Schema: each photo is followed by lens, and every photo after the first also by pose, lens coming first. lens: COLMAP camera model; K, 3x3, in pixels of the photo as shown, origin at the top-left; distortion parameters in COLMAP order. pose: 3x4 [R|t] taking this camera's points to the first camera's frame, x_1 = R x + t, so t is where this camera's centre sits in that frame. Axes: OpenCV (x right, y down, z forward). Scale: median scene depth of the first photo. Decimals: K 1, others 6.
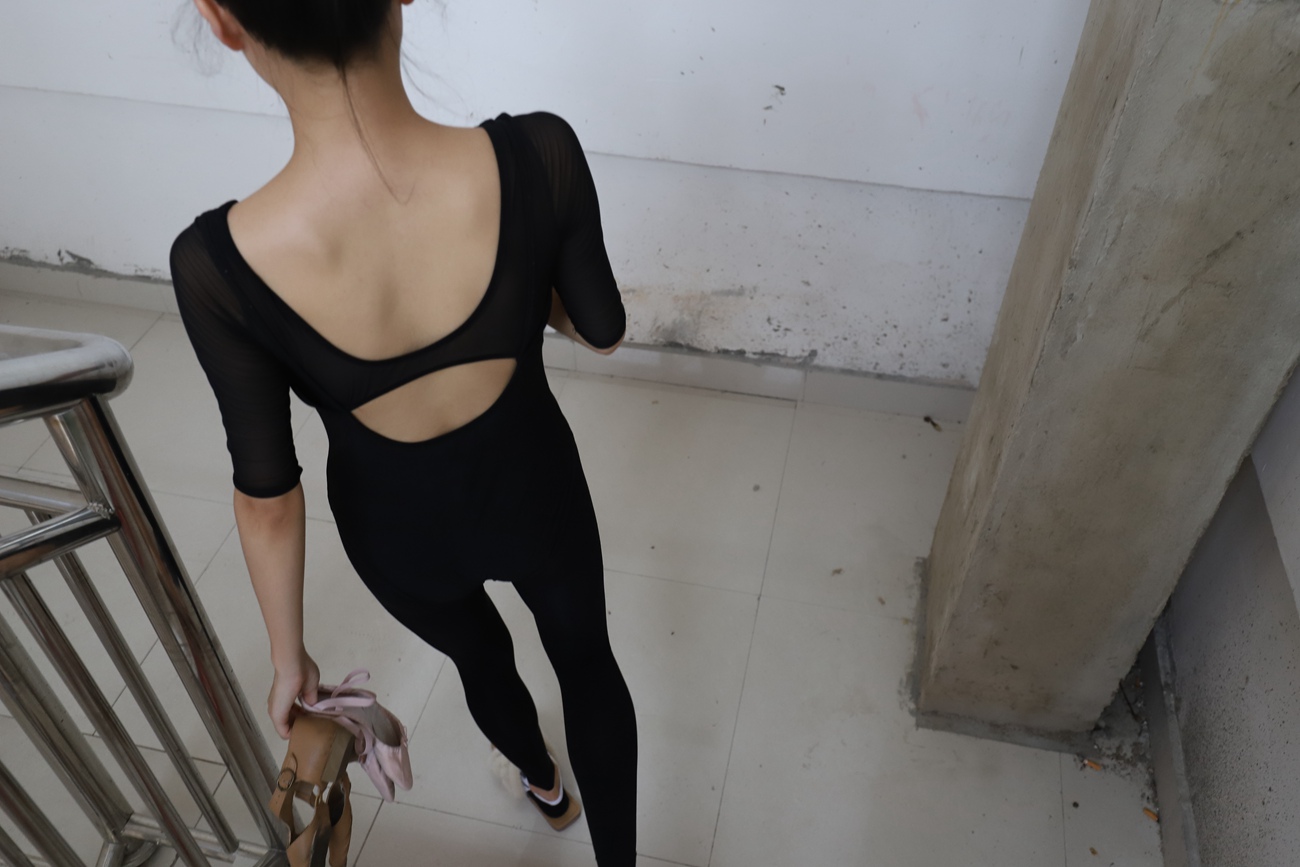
lens RADIAL K [[1057.8, 0, 637.0], [0, 1057.8, 442.3], [0, 0, 1]] dist [-0.006312, -0.007005]
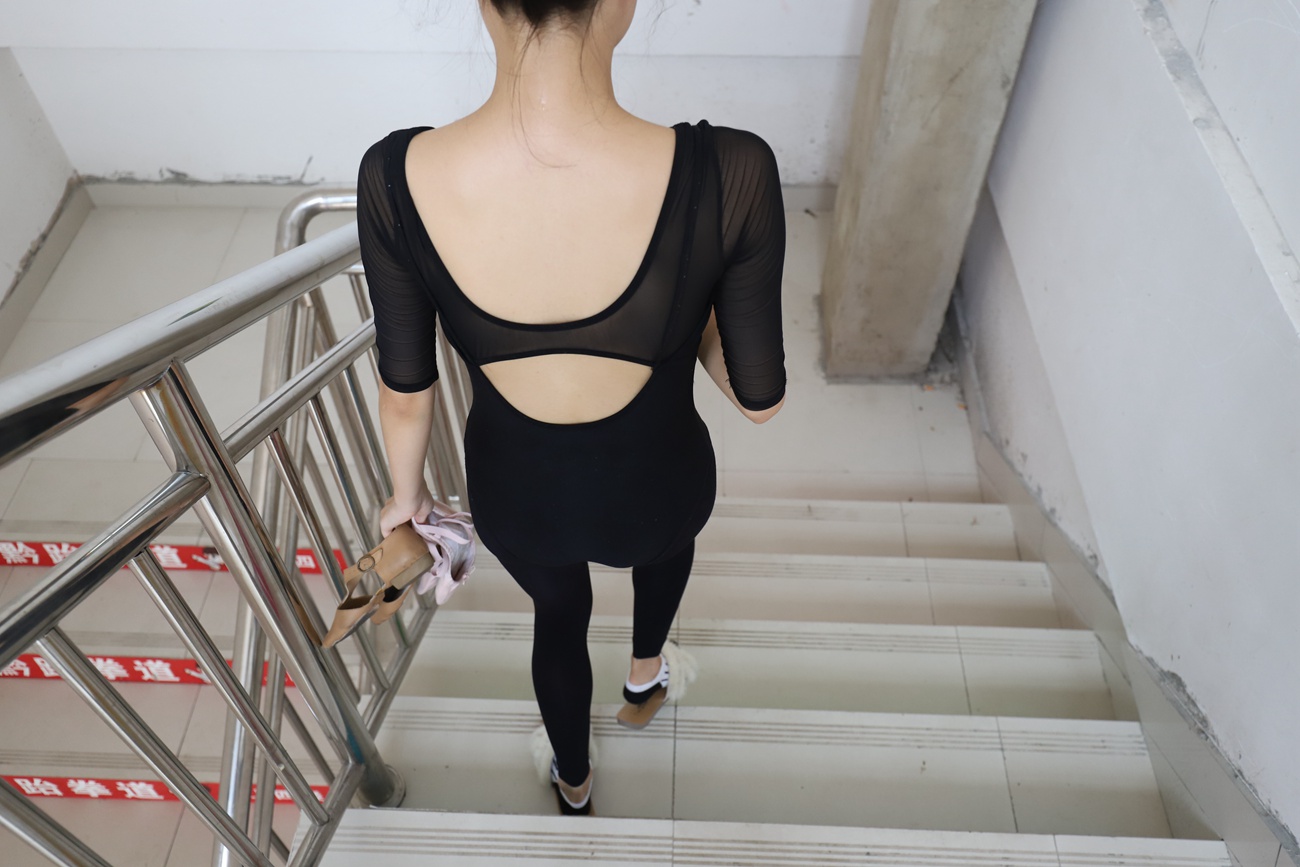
lens RADIAL K [[1062.6, 0, 621.3], [0, 1062.6, 438.6], [0, 0, 1]] dist [-0.012071, 0.002528]
pose [[0.983854, -0.143851, 0.106482, -0.262176], [0.131760, 0.984818, 0.113018, 0.124081], [-0.121123, -0.097163, 0.987871, -0.669441]]
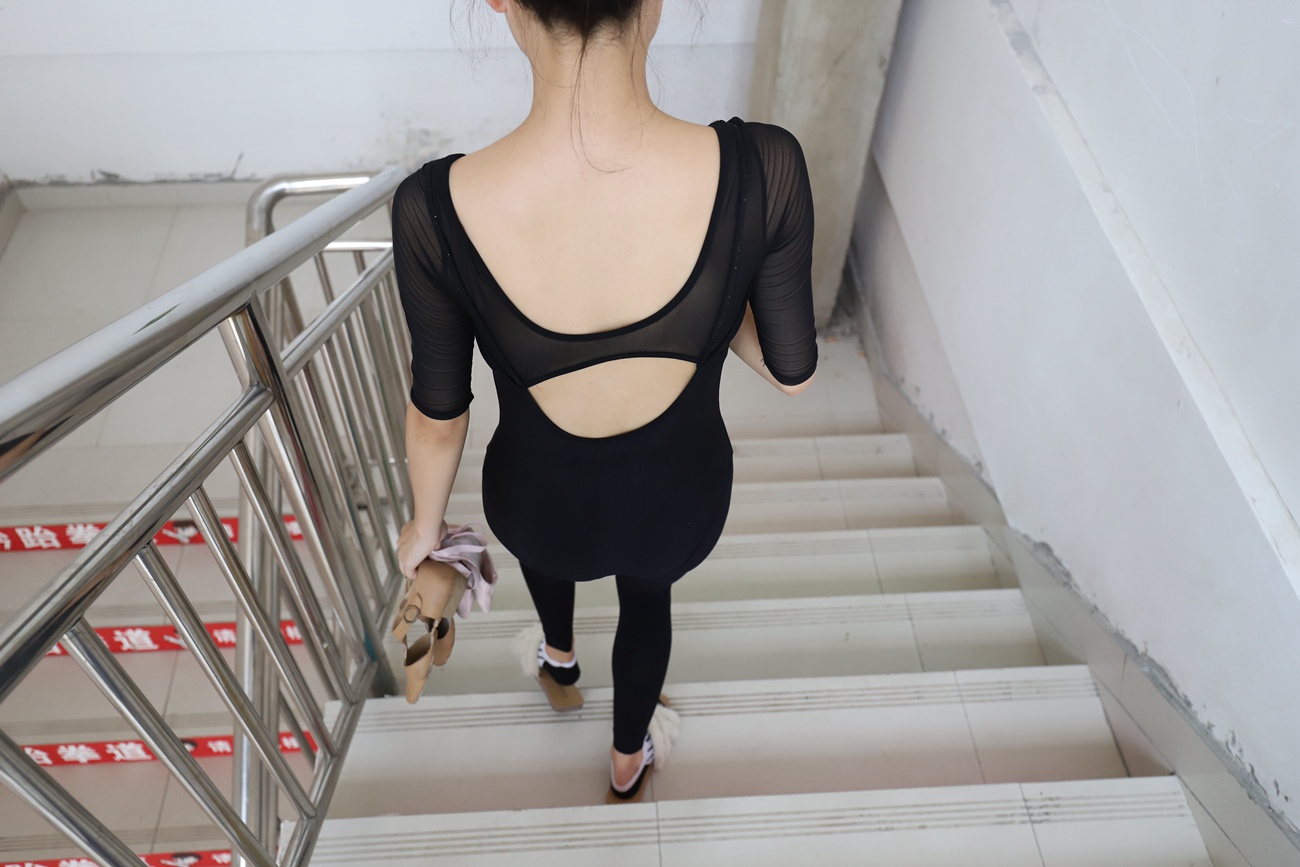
lens RADIAL K [[1078.0, 0, 623.5], [0, 1078.0, 437.7], [0, 0, 1]] dist [-0.007834, -0.011366]
pose [[0.960429, -0.200784, 0.193031, -0.349986], [0.178609, 0.975780, 0.126298, 0.163880], [-0.213714, -0.086823, 0.973030, -0.850925]]
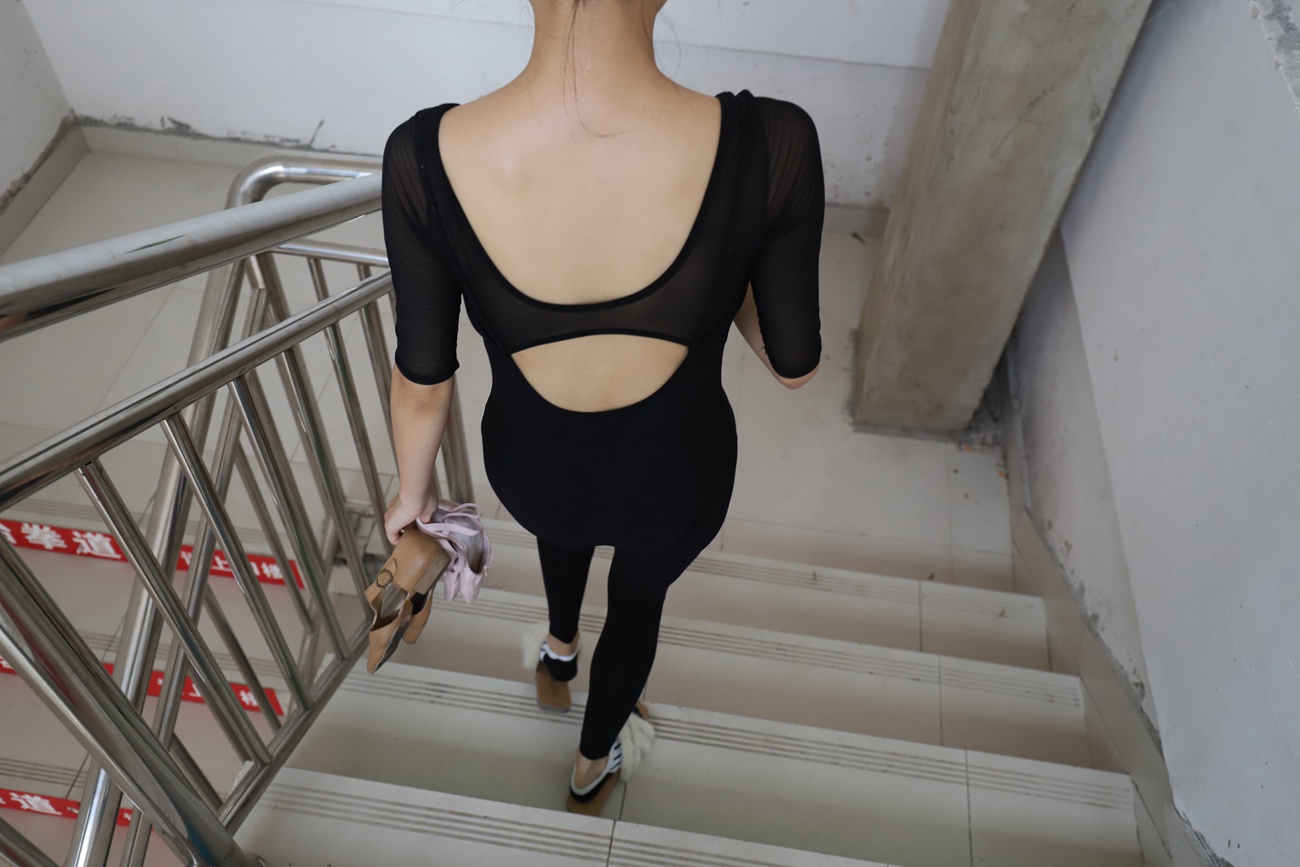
lens RADIAL K [[1057.8, 0, 632.2], [0, 1057.8, 436.6], [0, 0, 1]] dist [-0.006312, -0.007005]
pose [[0.996088, -0.036547, 0.080457, -0.178457], [0.027314, 0.993220, 0.112998, 0.100820], [-0.084041, -0.110359, 0.990332, -0.484941]]
